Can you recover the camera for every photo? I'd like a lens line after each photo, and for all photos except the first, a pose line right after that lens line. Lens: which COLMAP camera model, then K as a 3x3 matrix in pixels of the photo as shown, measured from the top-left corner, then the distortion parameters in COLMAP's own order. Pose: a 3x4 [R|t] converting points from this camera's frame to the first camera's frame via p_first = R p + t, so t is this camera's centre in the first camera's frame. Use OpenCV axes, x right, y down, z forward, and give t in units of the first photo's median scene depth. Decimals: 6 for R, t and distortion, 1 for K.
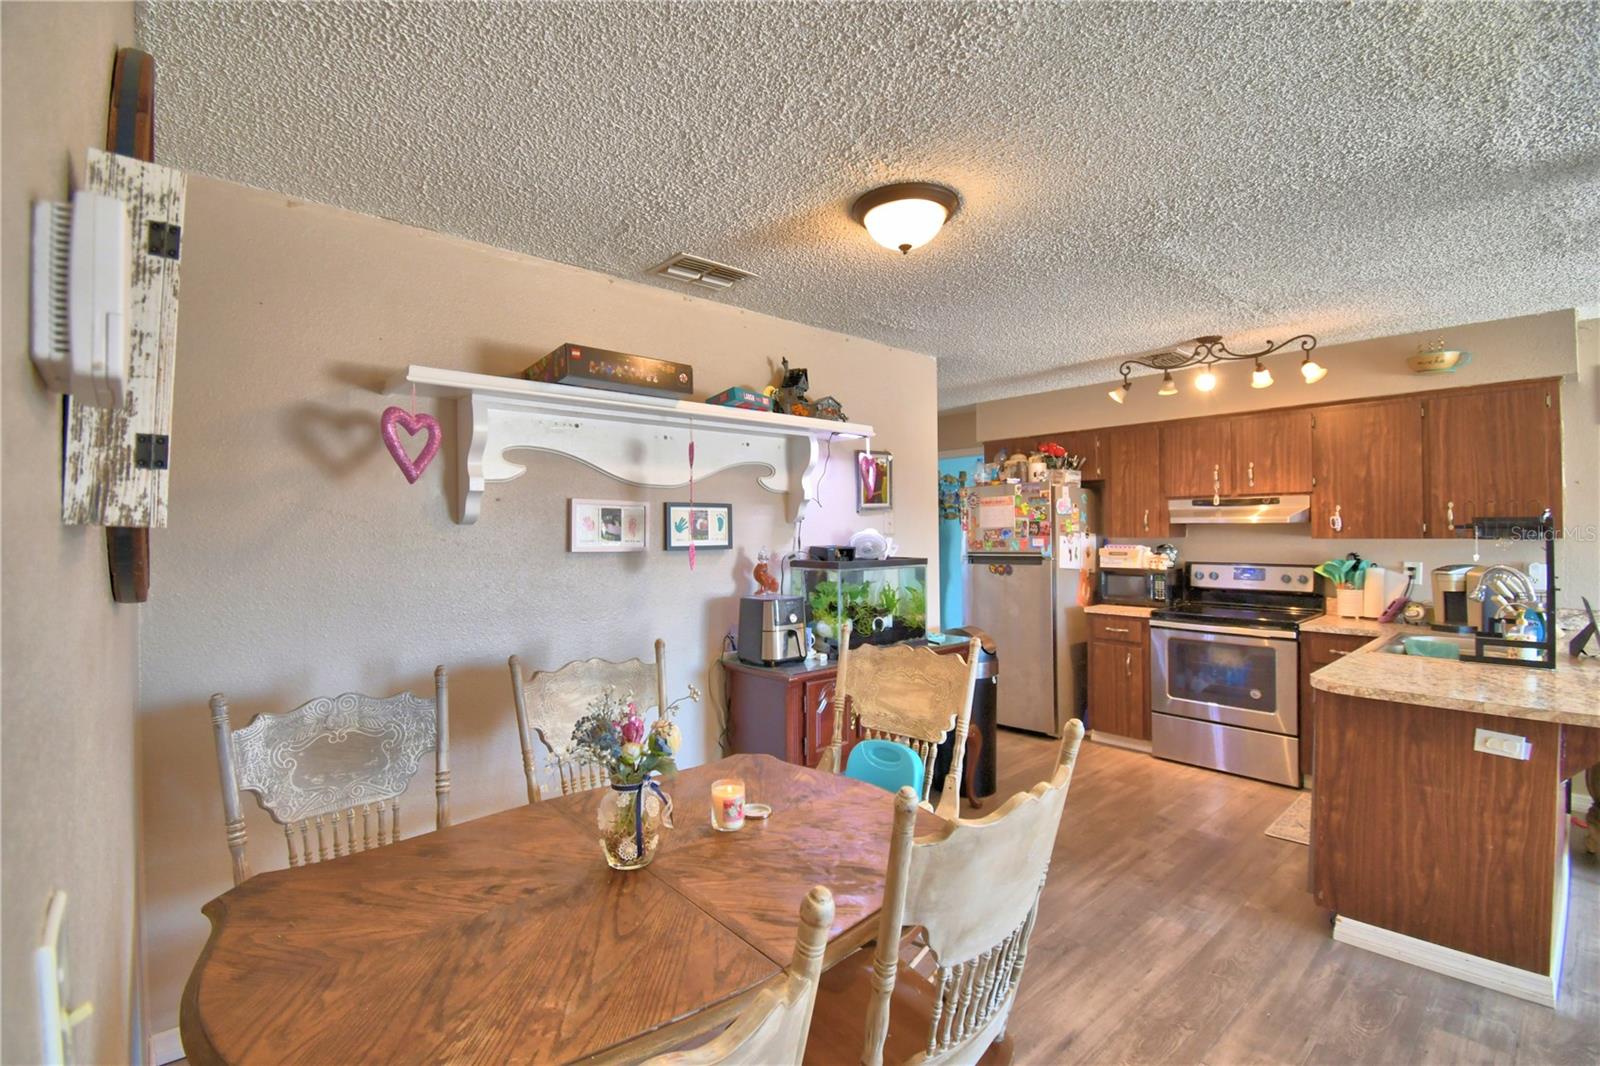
lens RADIAL K [[701.2, 0, 802.8], [0, 701.2, 523.1], [0, 0, 1]] dist [0.008696, -0.015530]
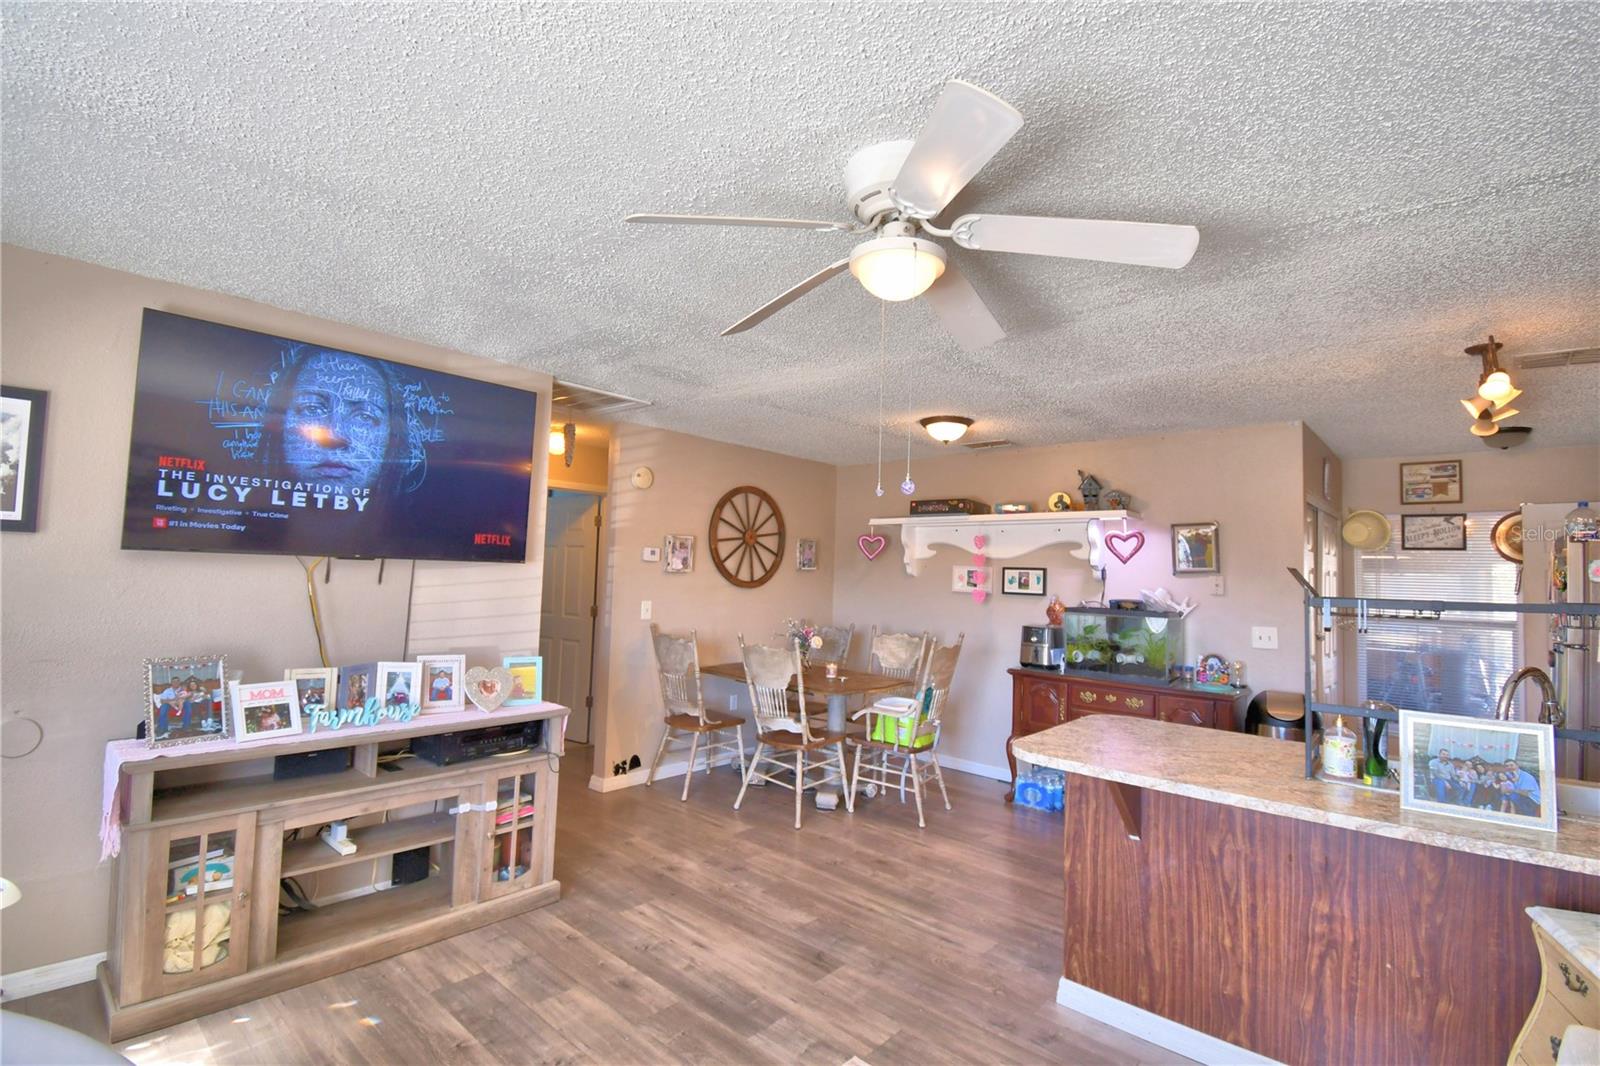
lens RADIAL K [[729.0, 0, 760.2], [0, 729.0, 521.6], [0, 0, 1]] dist [-0.015003, -0.002181]
pose [[0.081539, -0.058315, -0.994963, 1.285349], [-0.023950, 0.997884, -0.060449, -0.014674], [0.996382, 0.028758, 0.079969, 0.175970]]
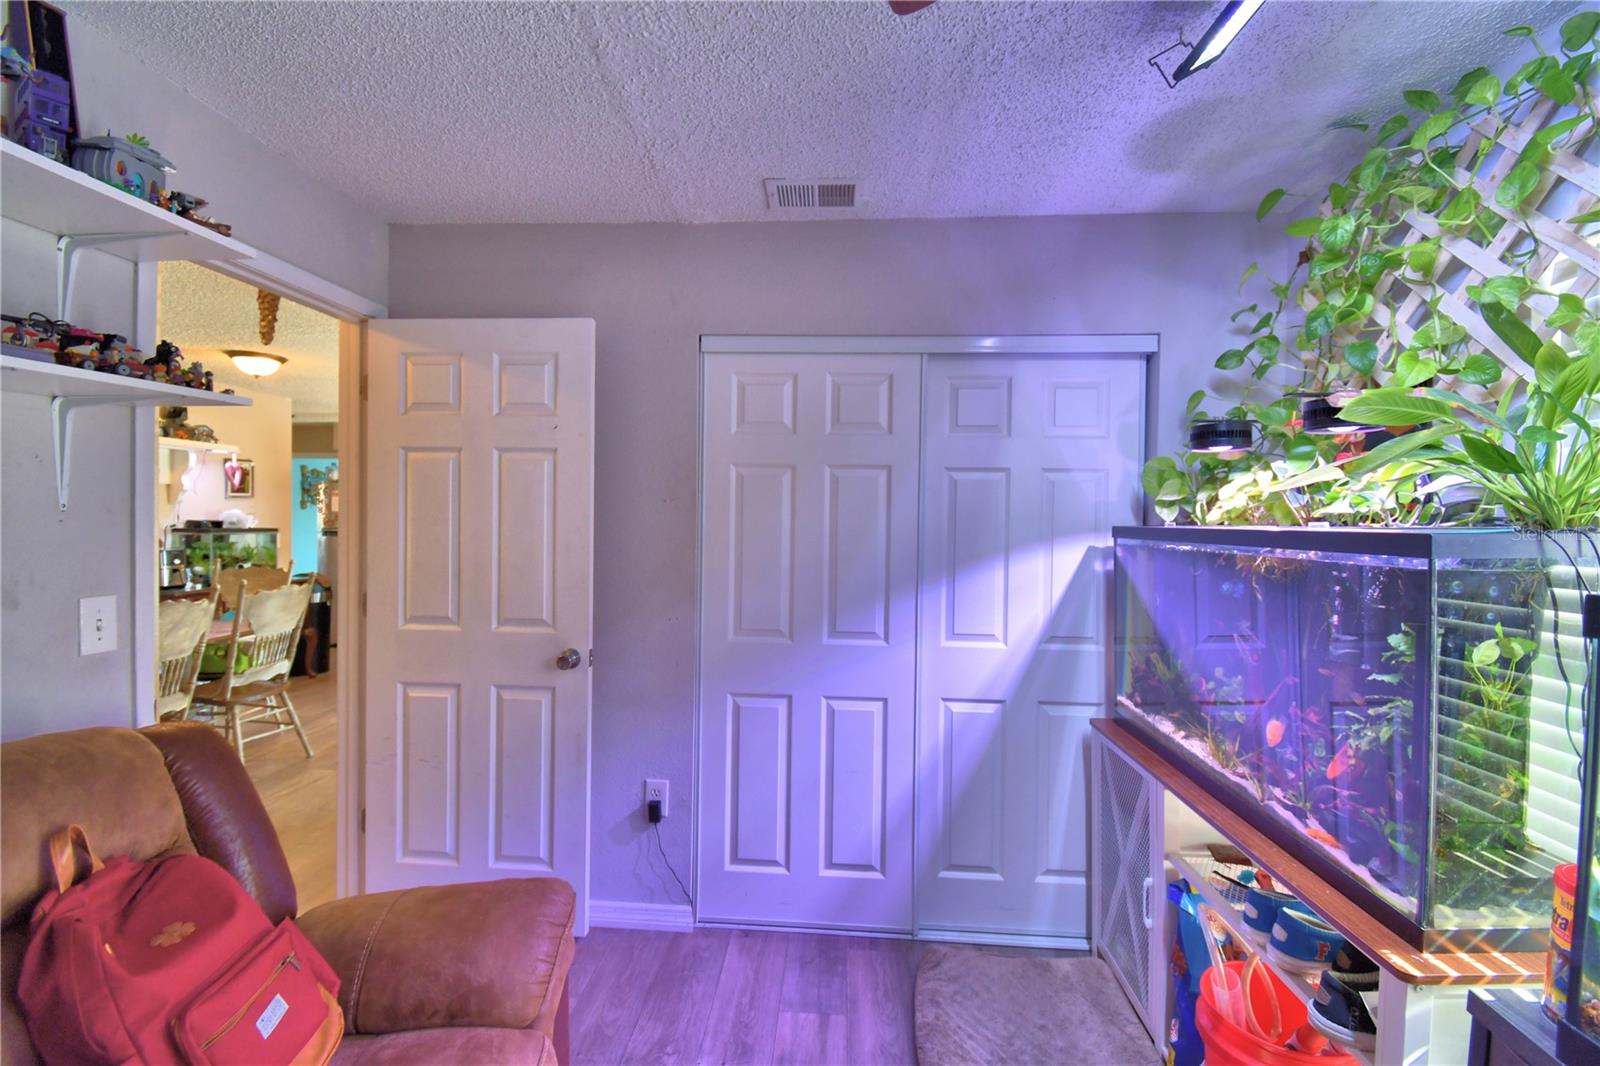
lens RADIAL K [[701.2, 0, 790.5], [0, 701.2, 533.1], [0, 0, 1]] dist [0.008696, -0.015530]
pose [[0.724616, 0.007728, 0.689109, -0.082801], [-0.030236, 0.999331, 0.020587, -0.009300], [-0.688489, -0.035754, 0.724365, -0.978495]]
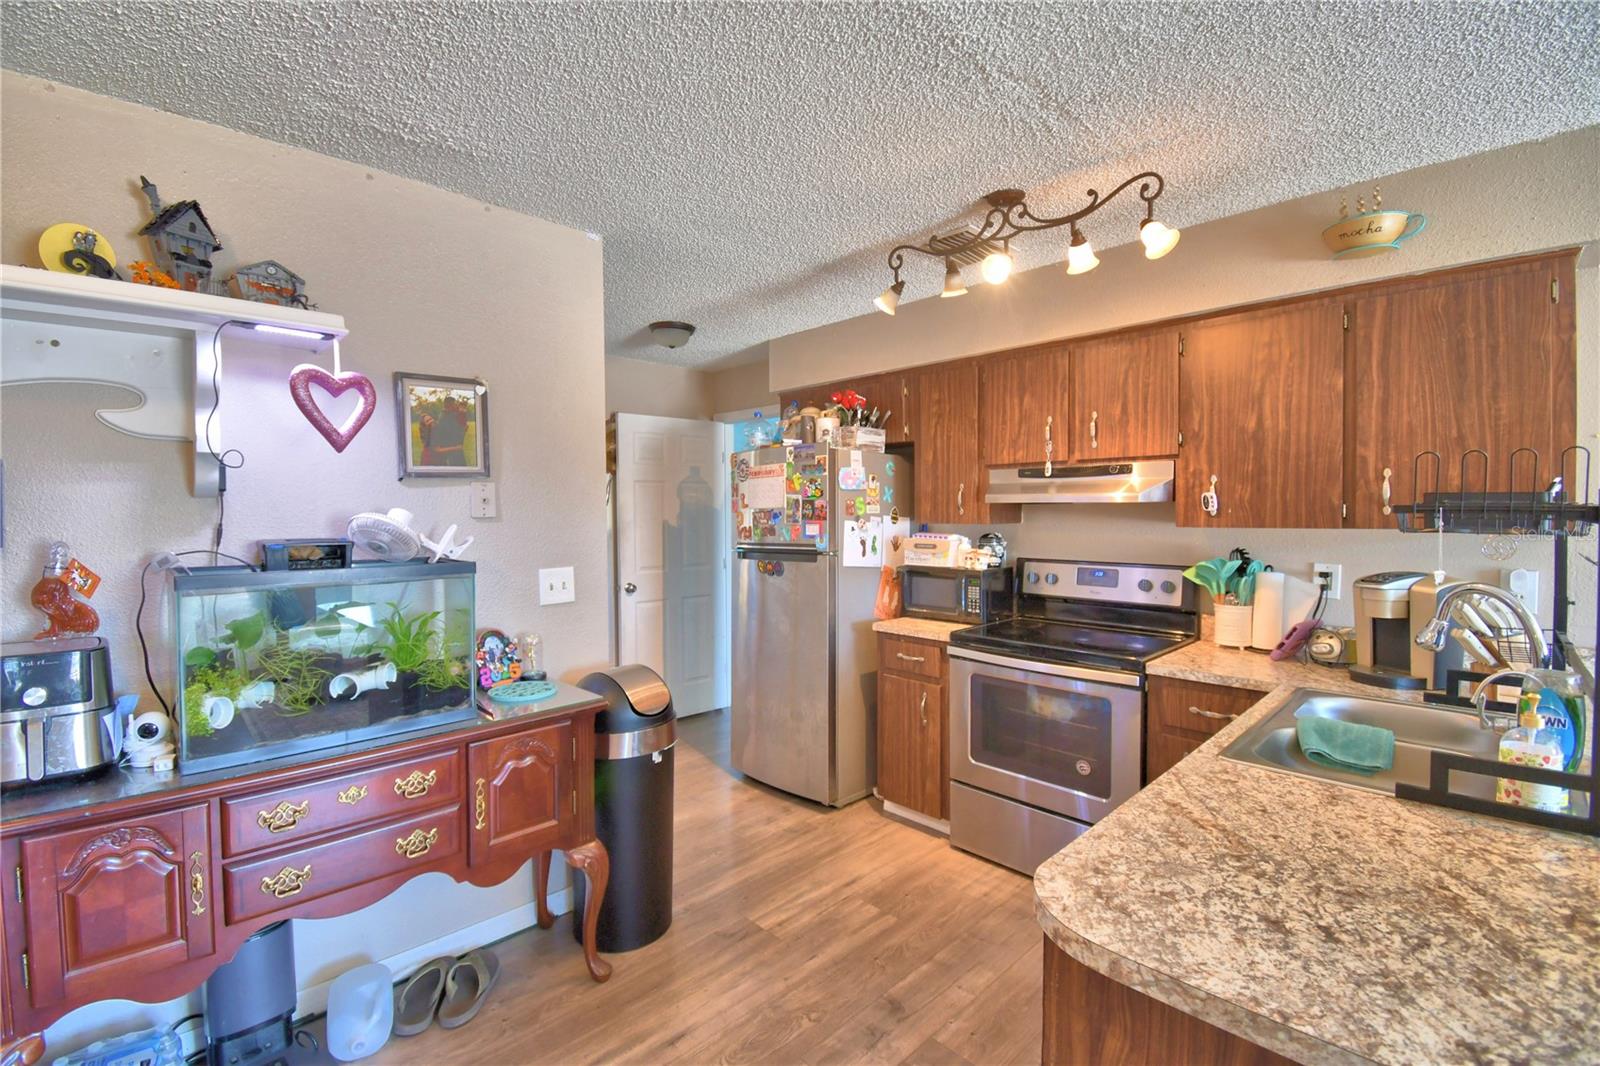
lens RADIAL K [[701.2, 0, 804.2], [0, 701.2, 528.7], [0, 0, 1]] dist [0.008696, -0.015530]
pose [[0.999110, 0.002959, 0.042071, 0.388879], [-0.004433, 0.999378, 0.034972, 0.002644], [-0.041942, -0.035128, 0.998502, 0.402612]]
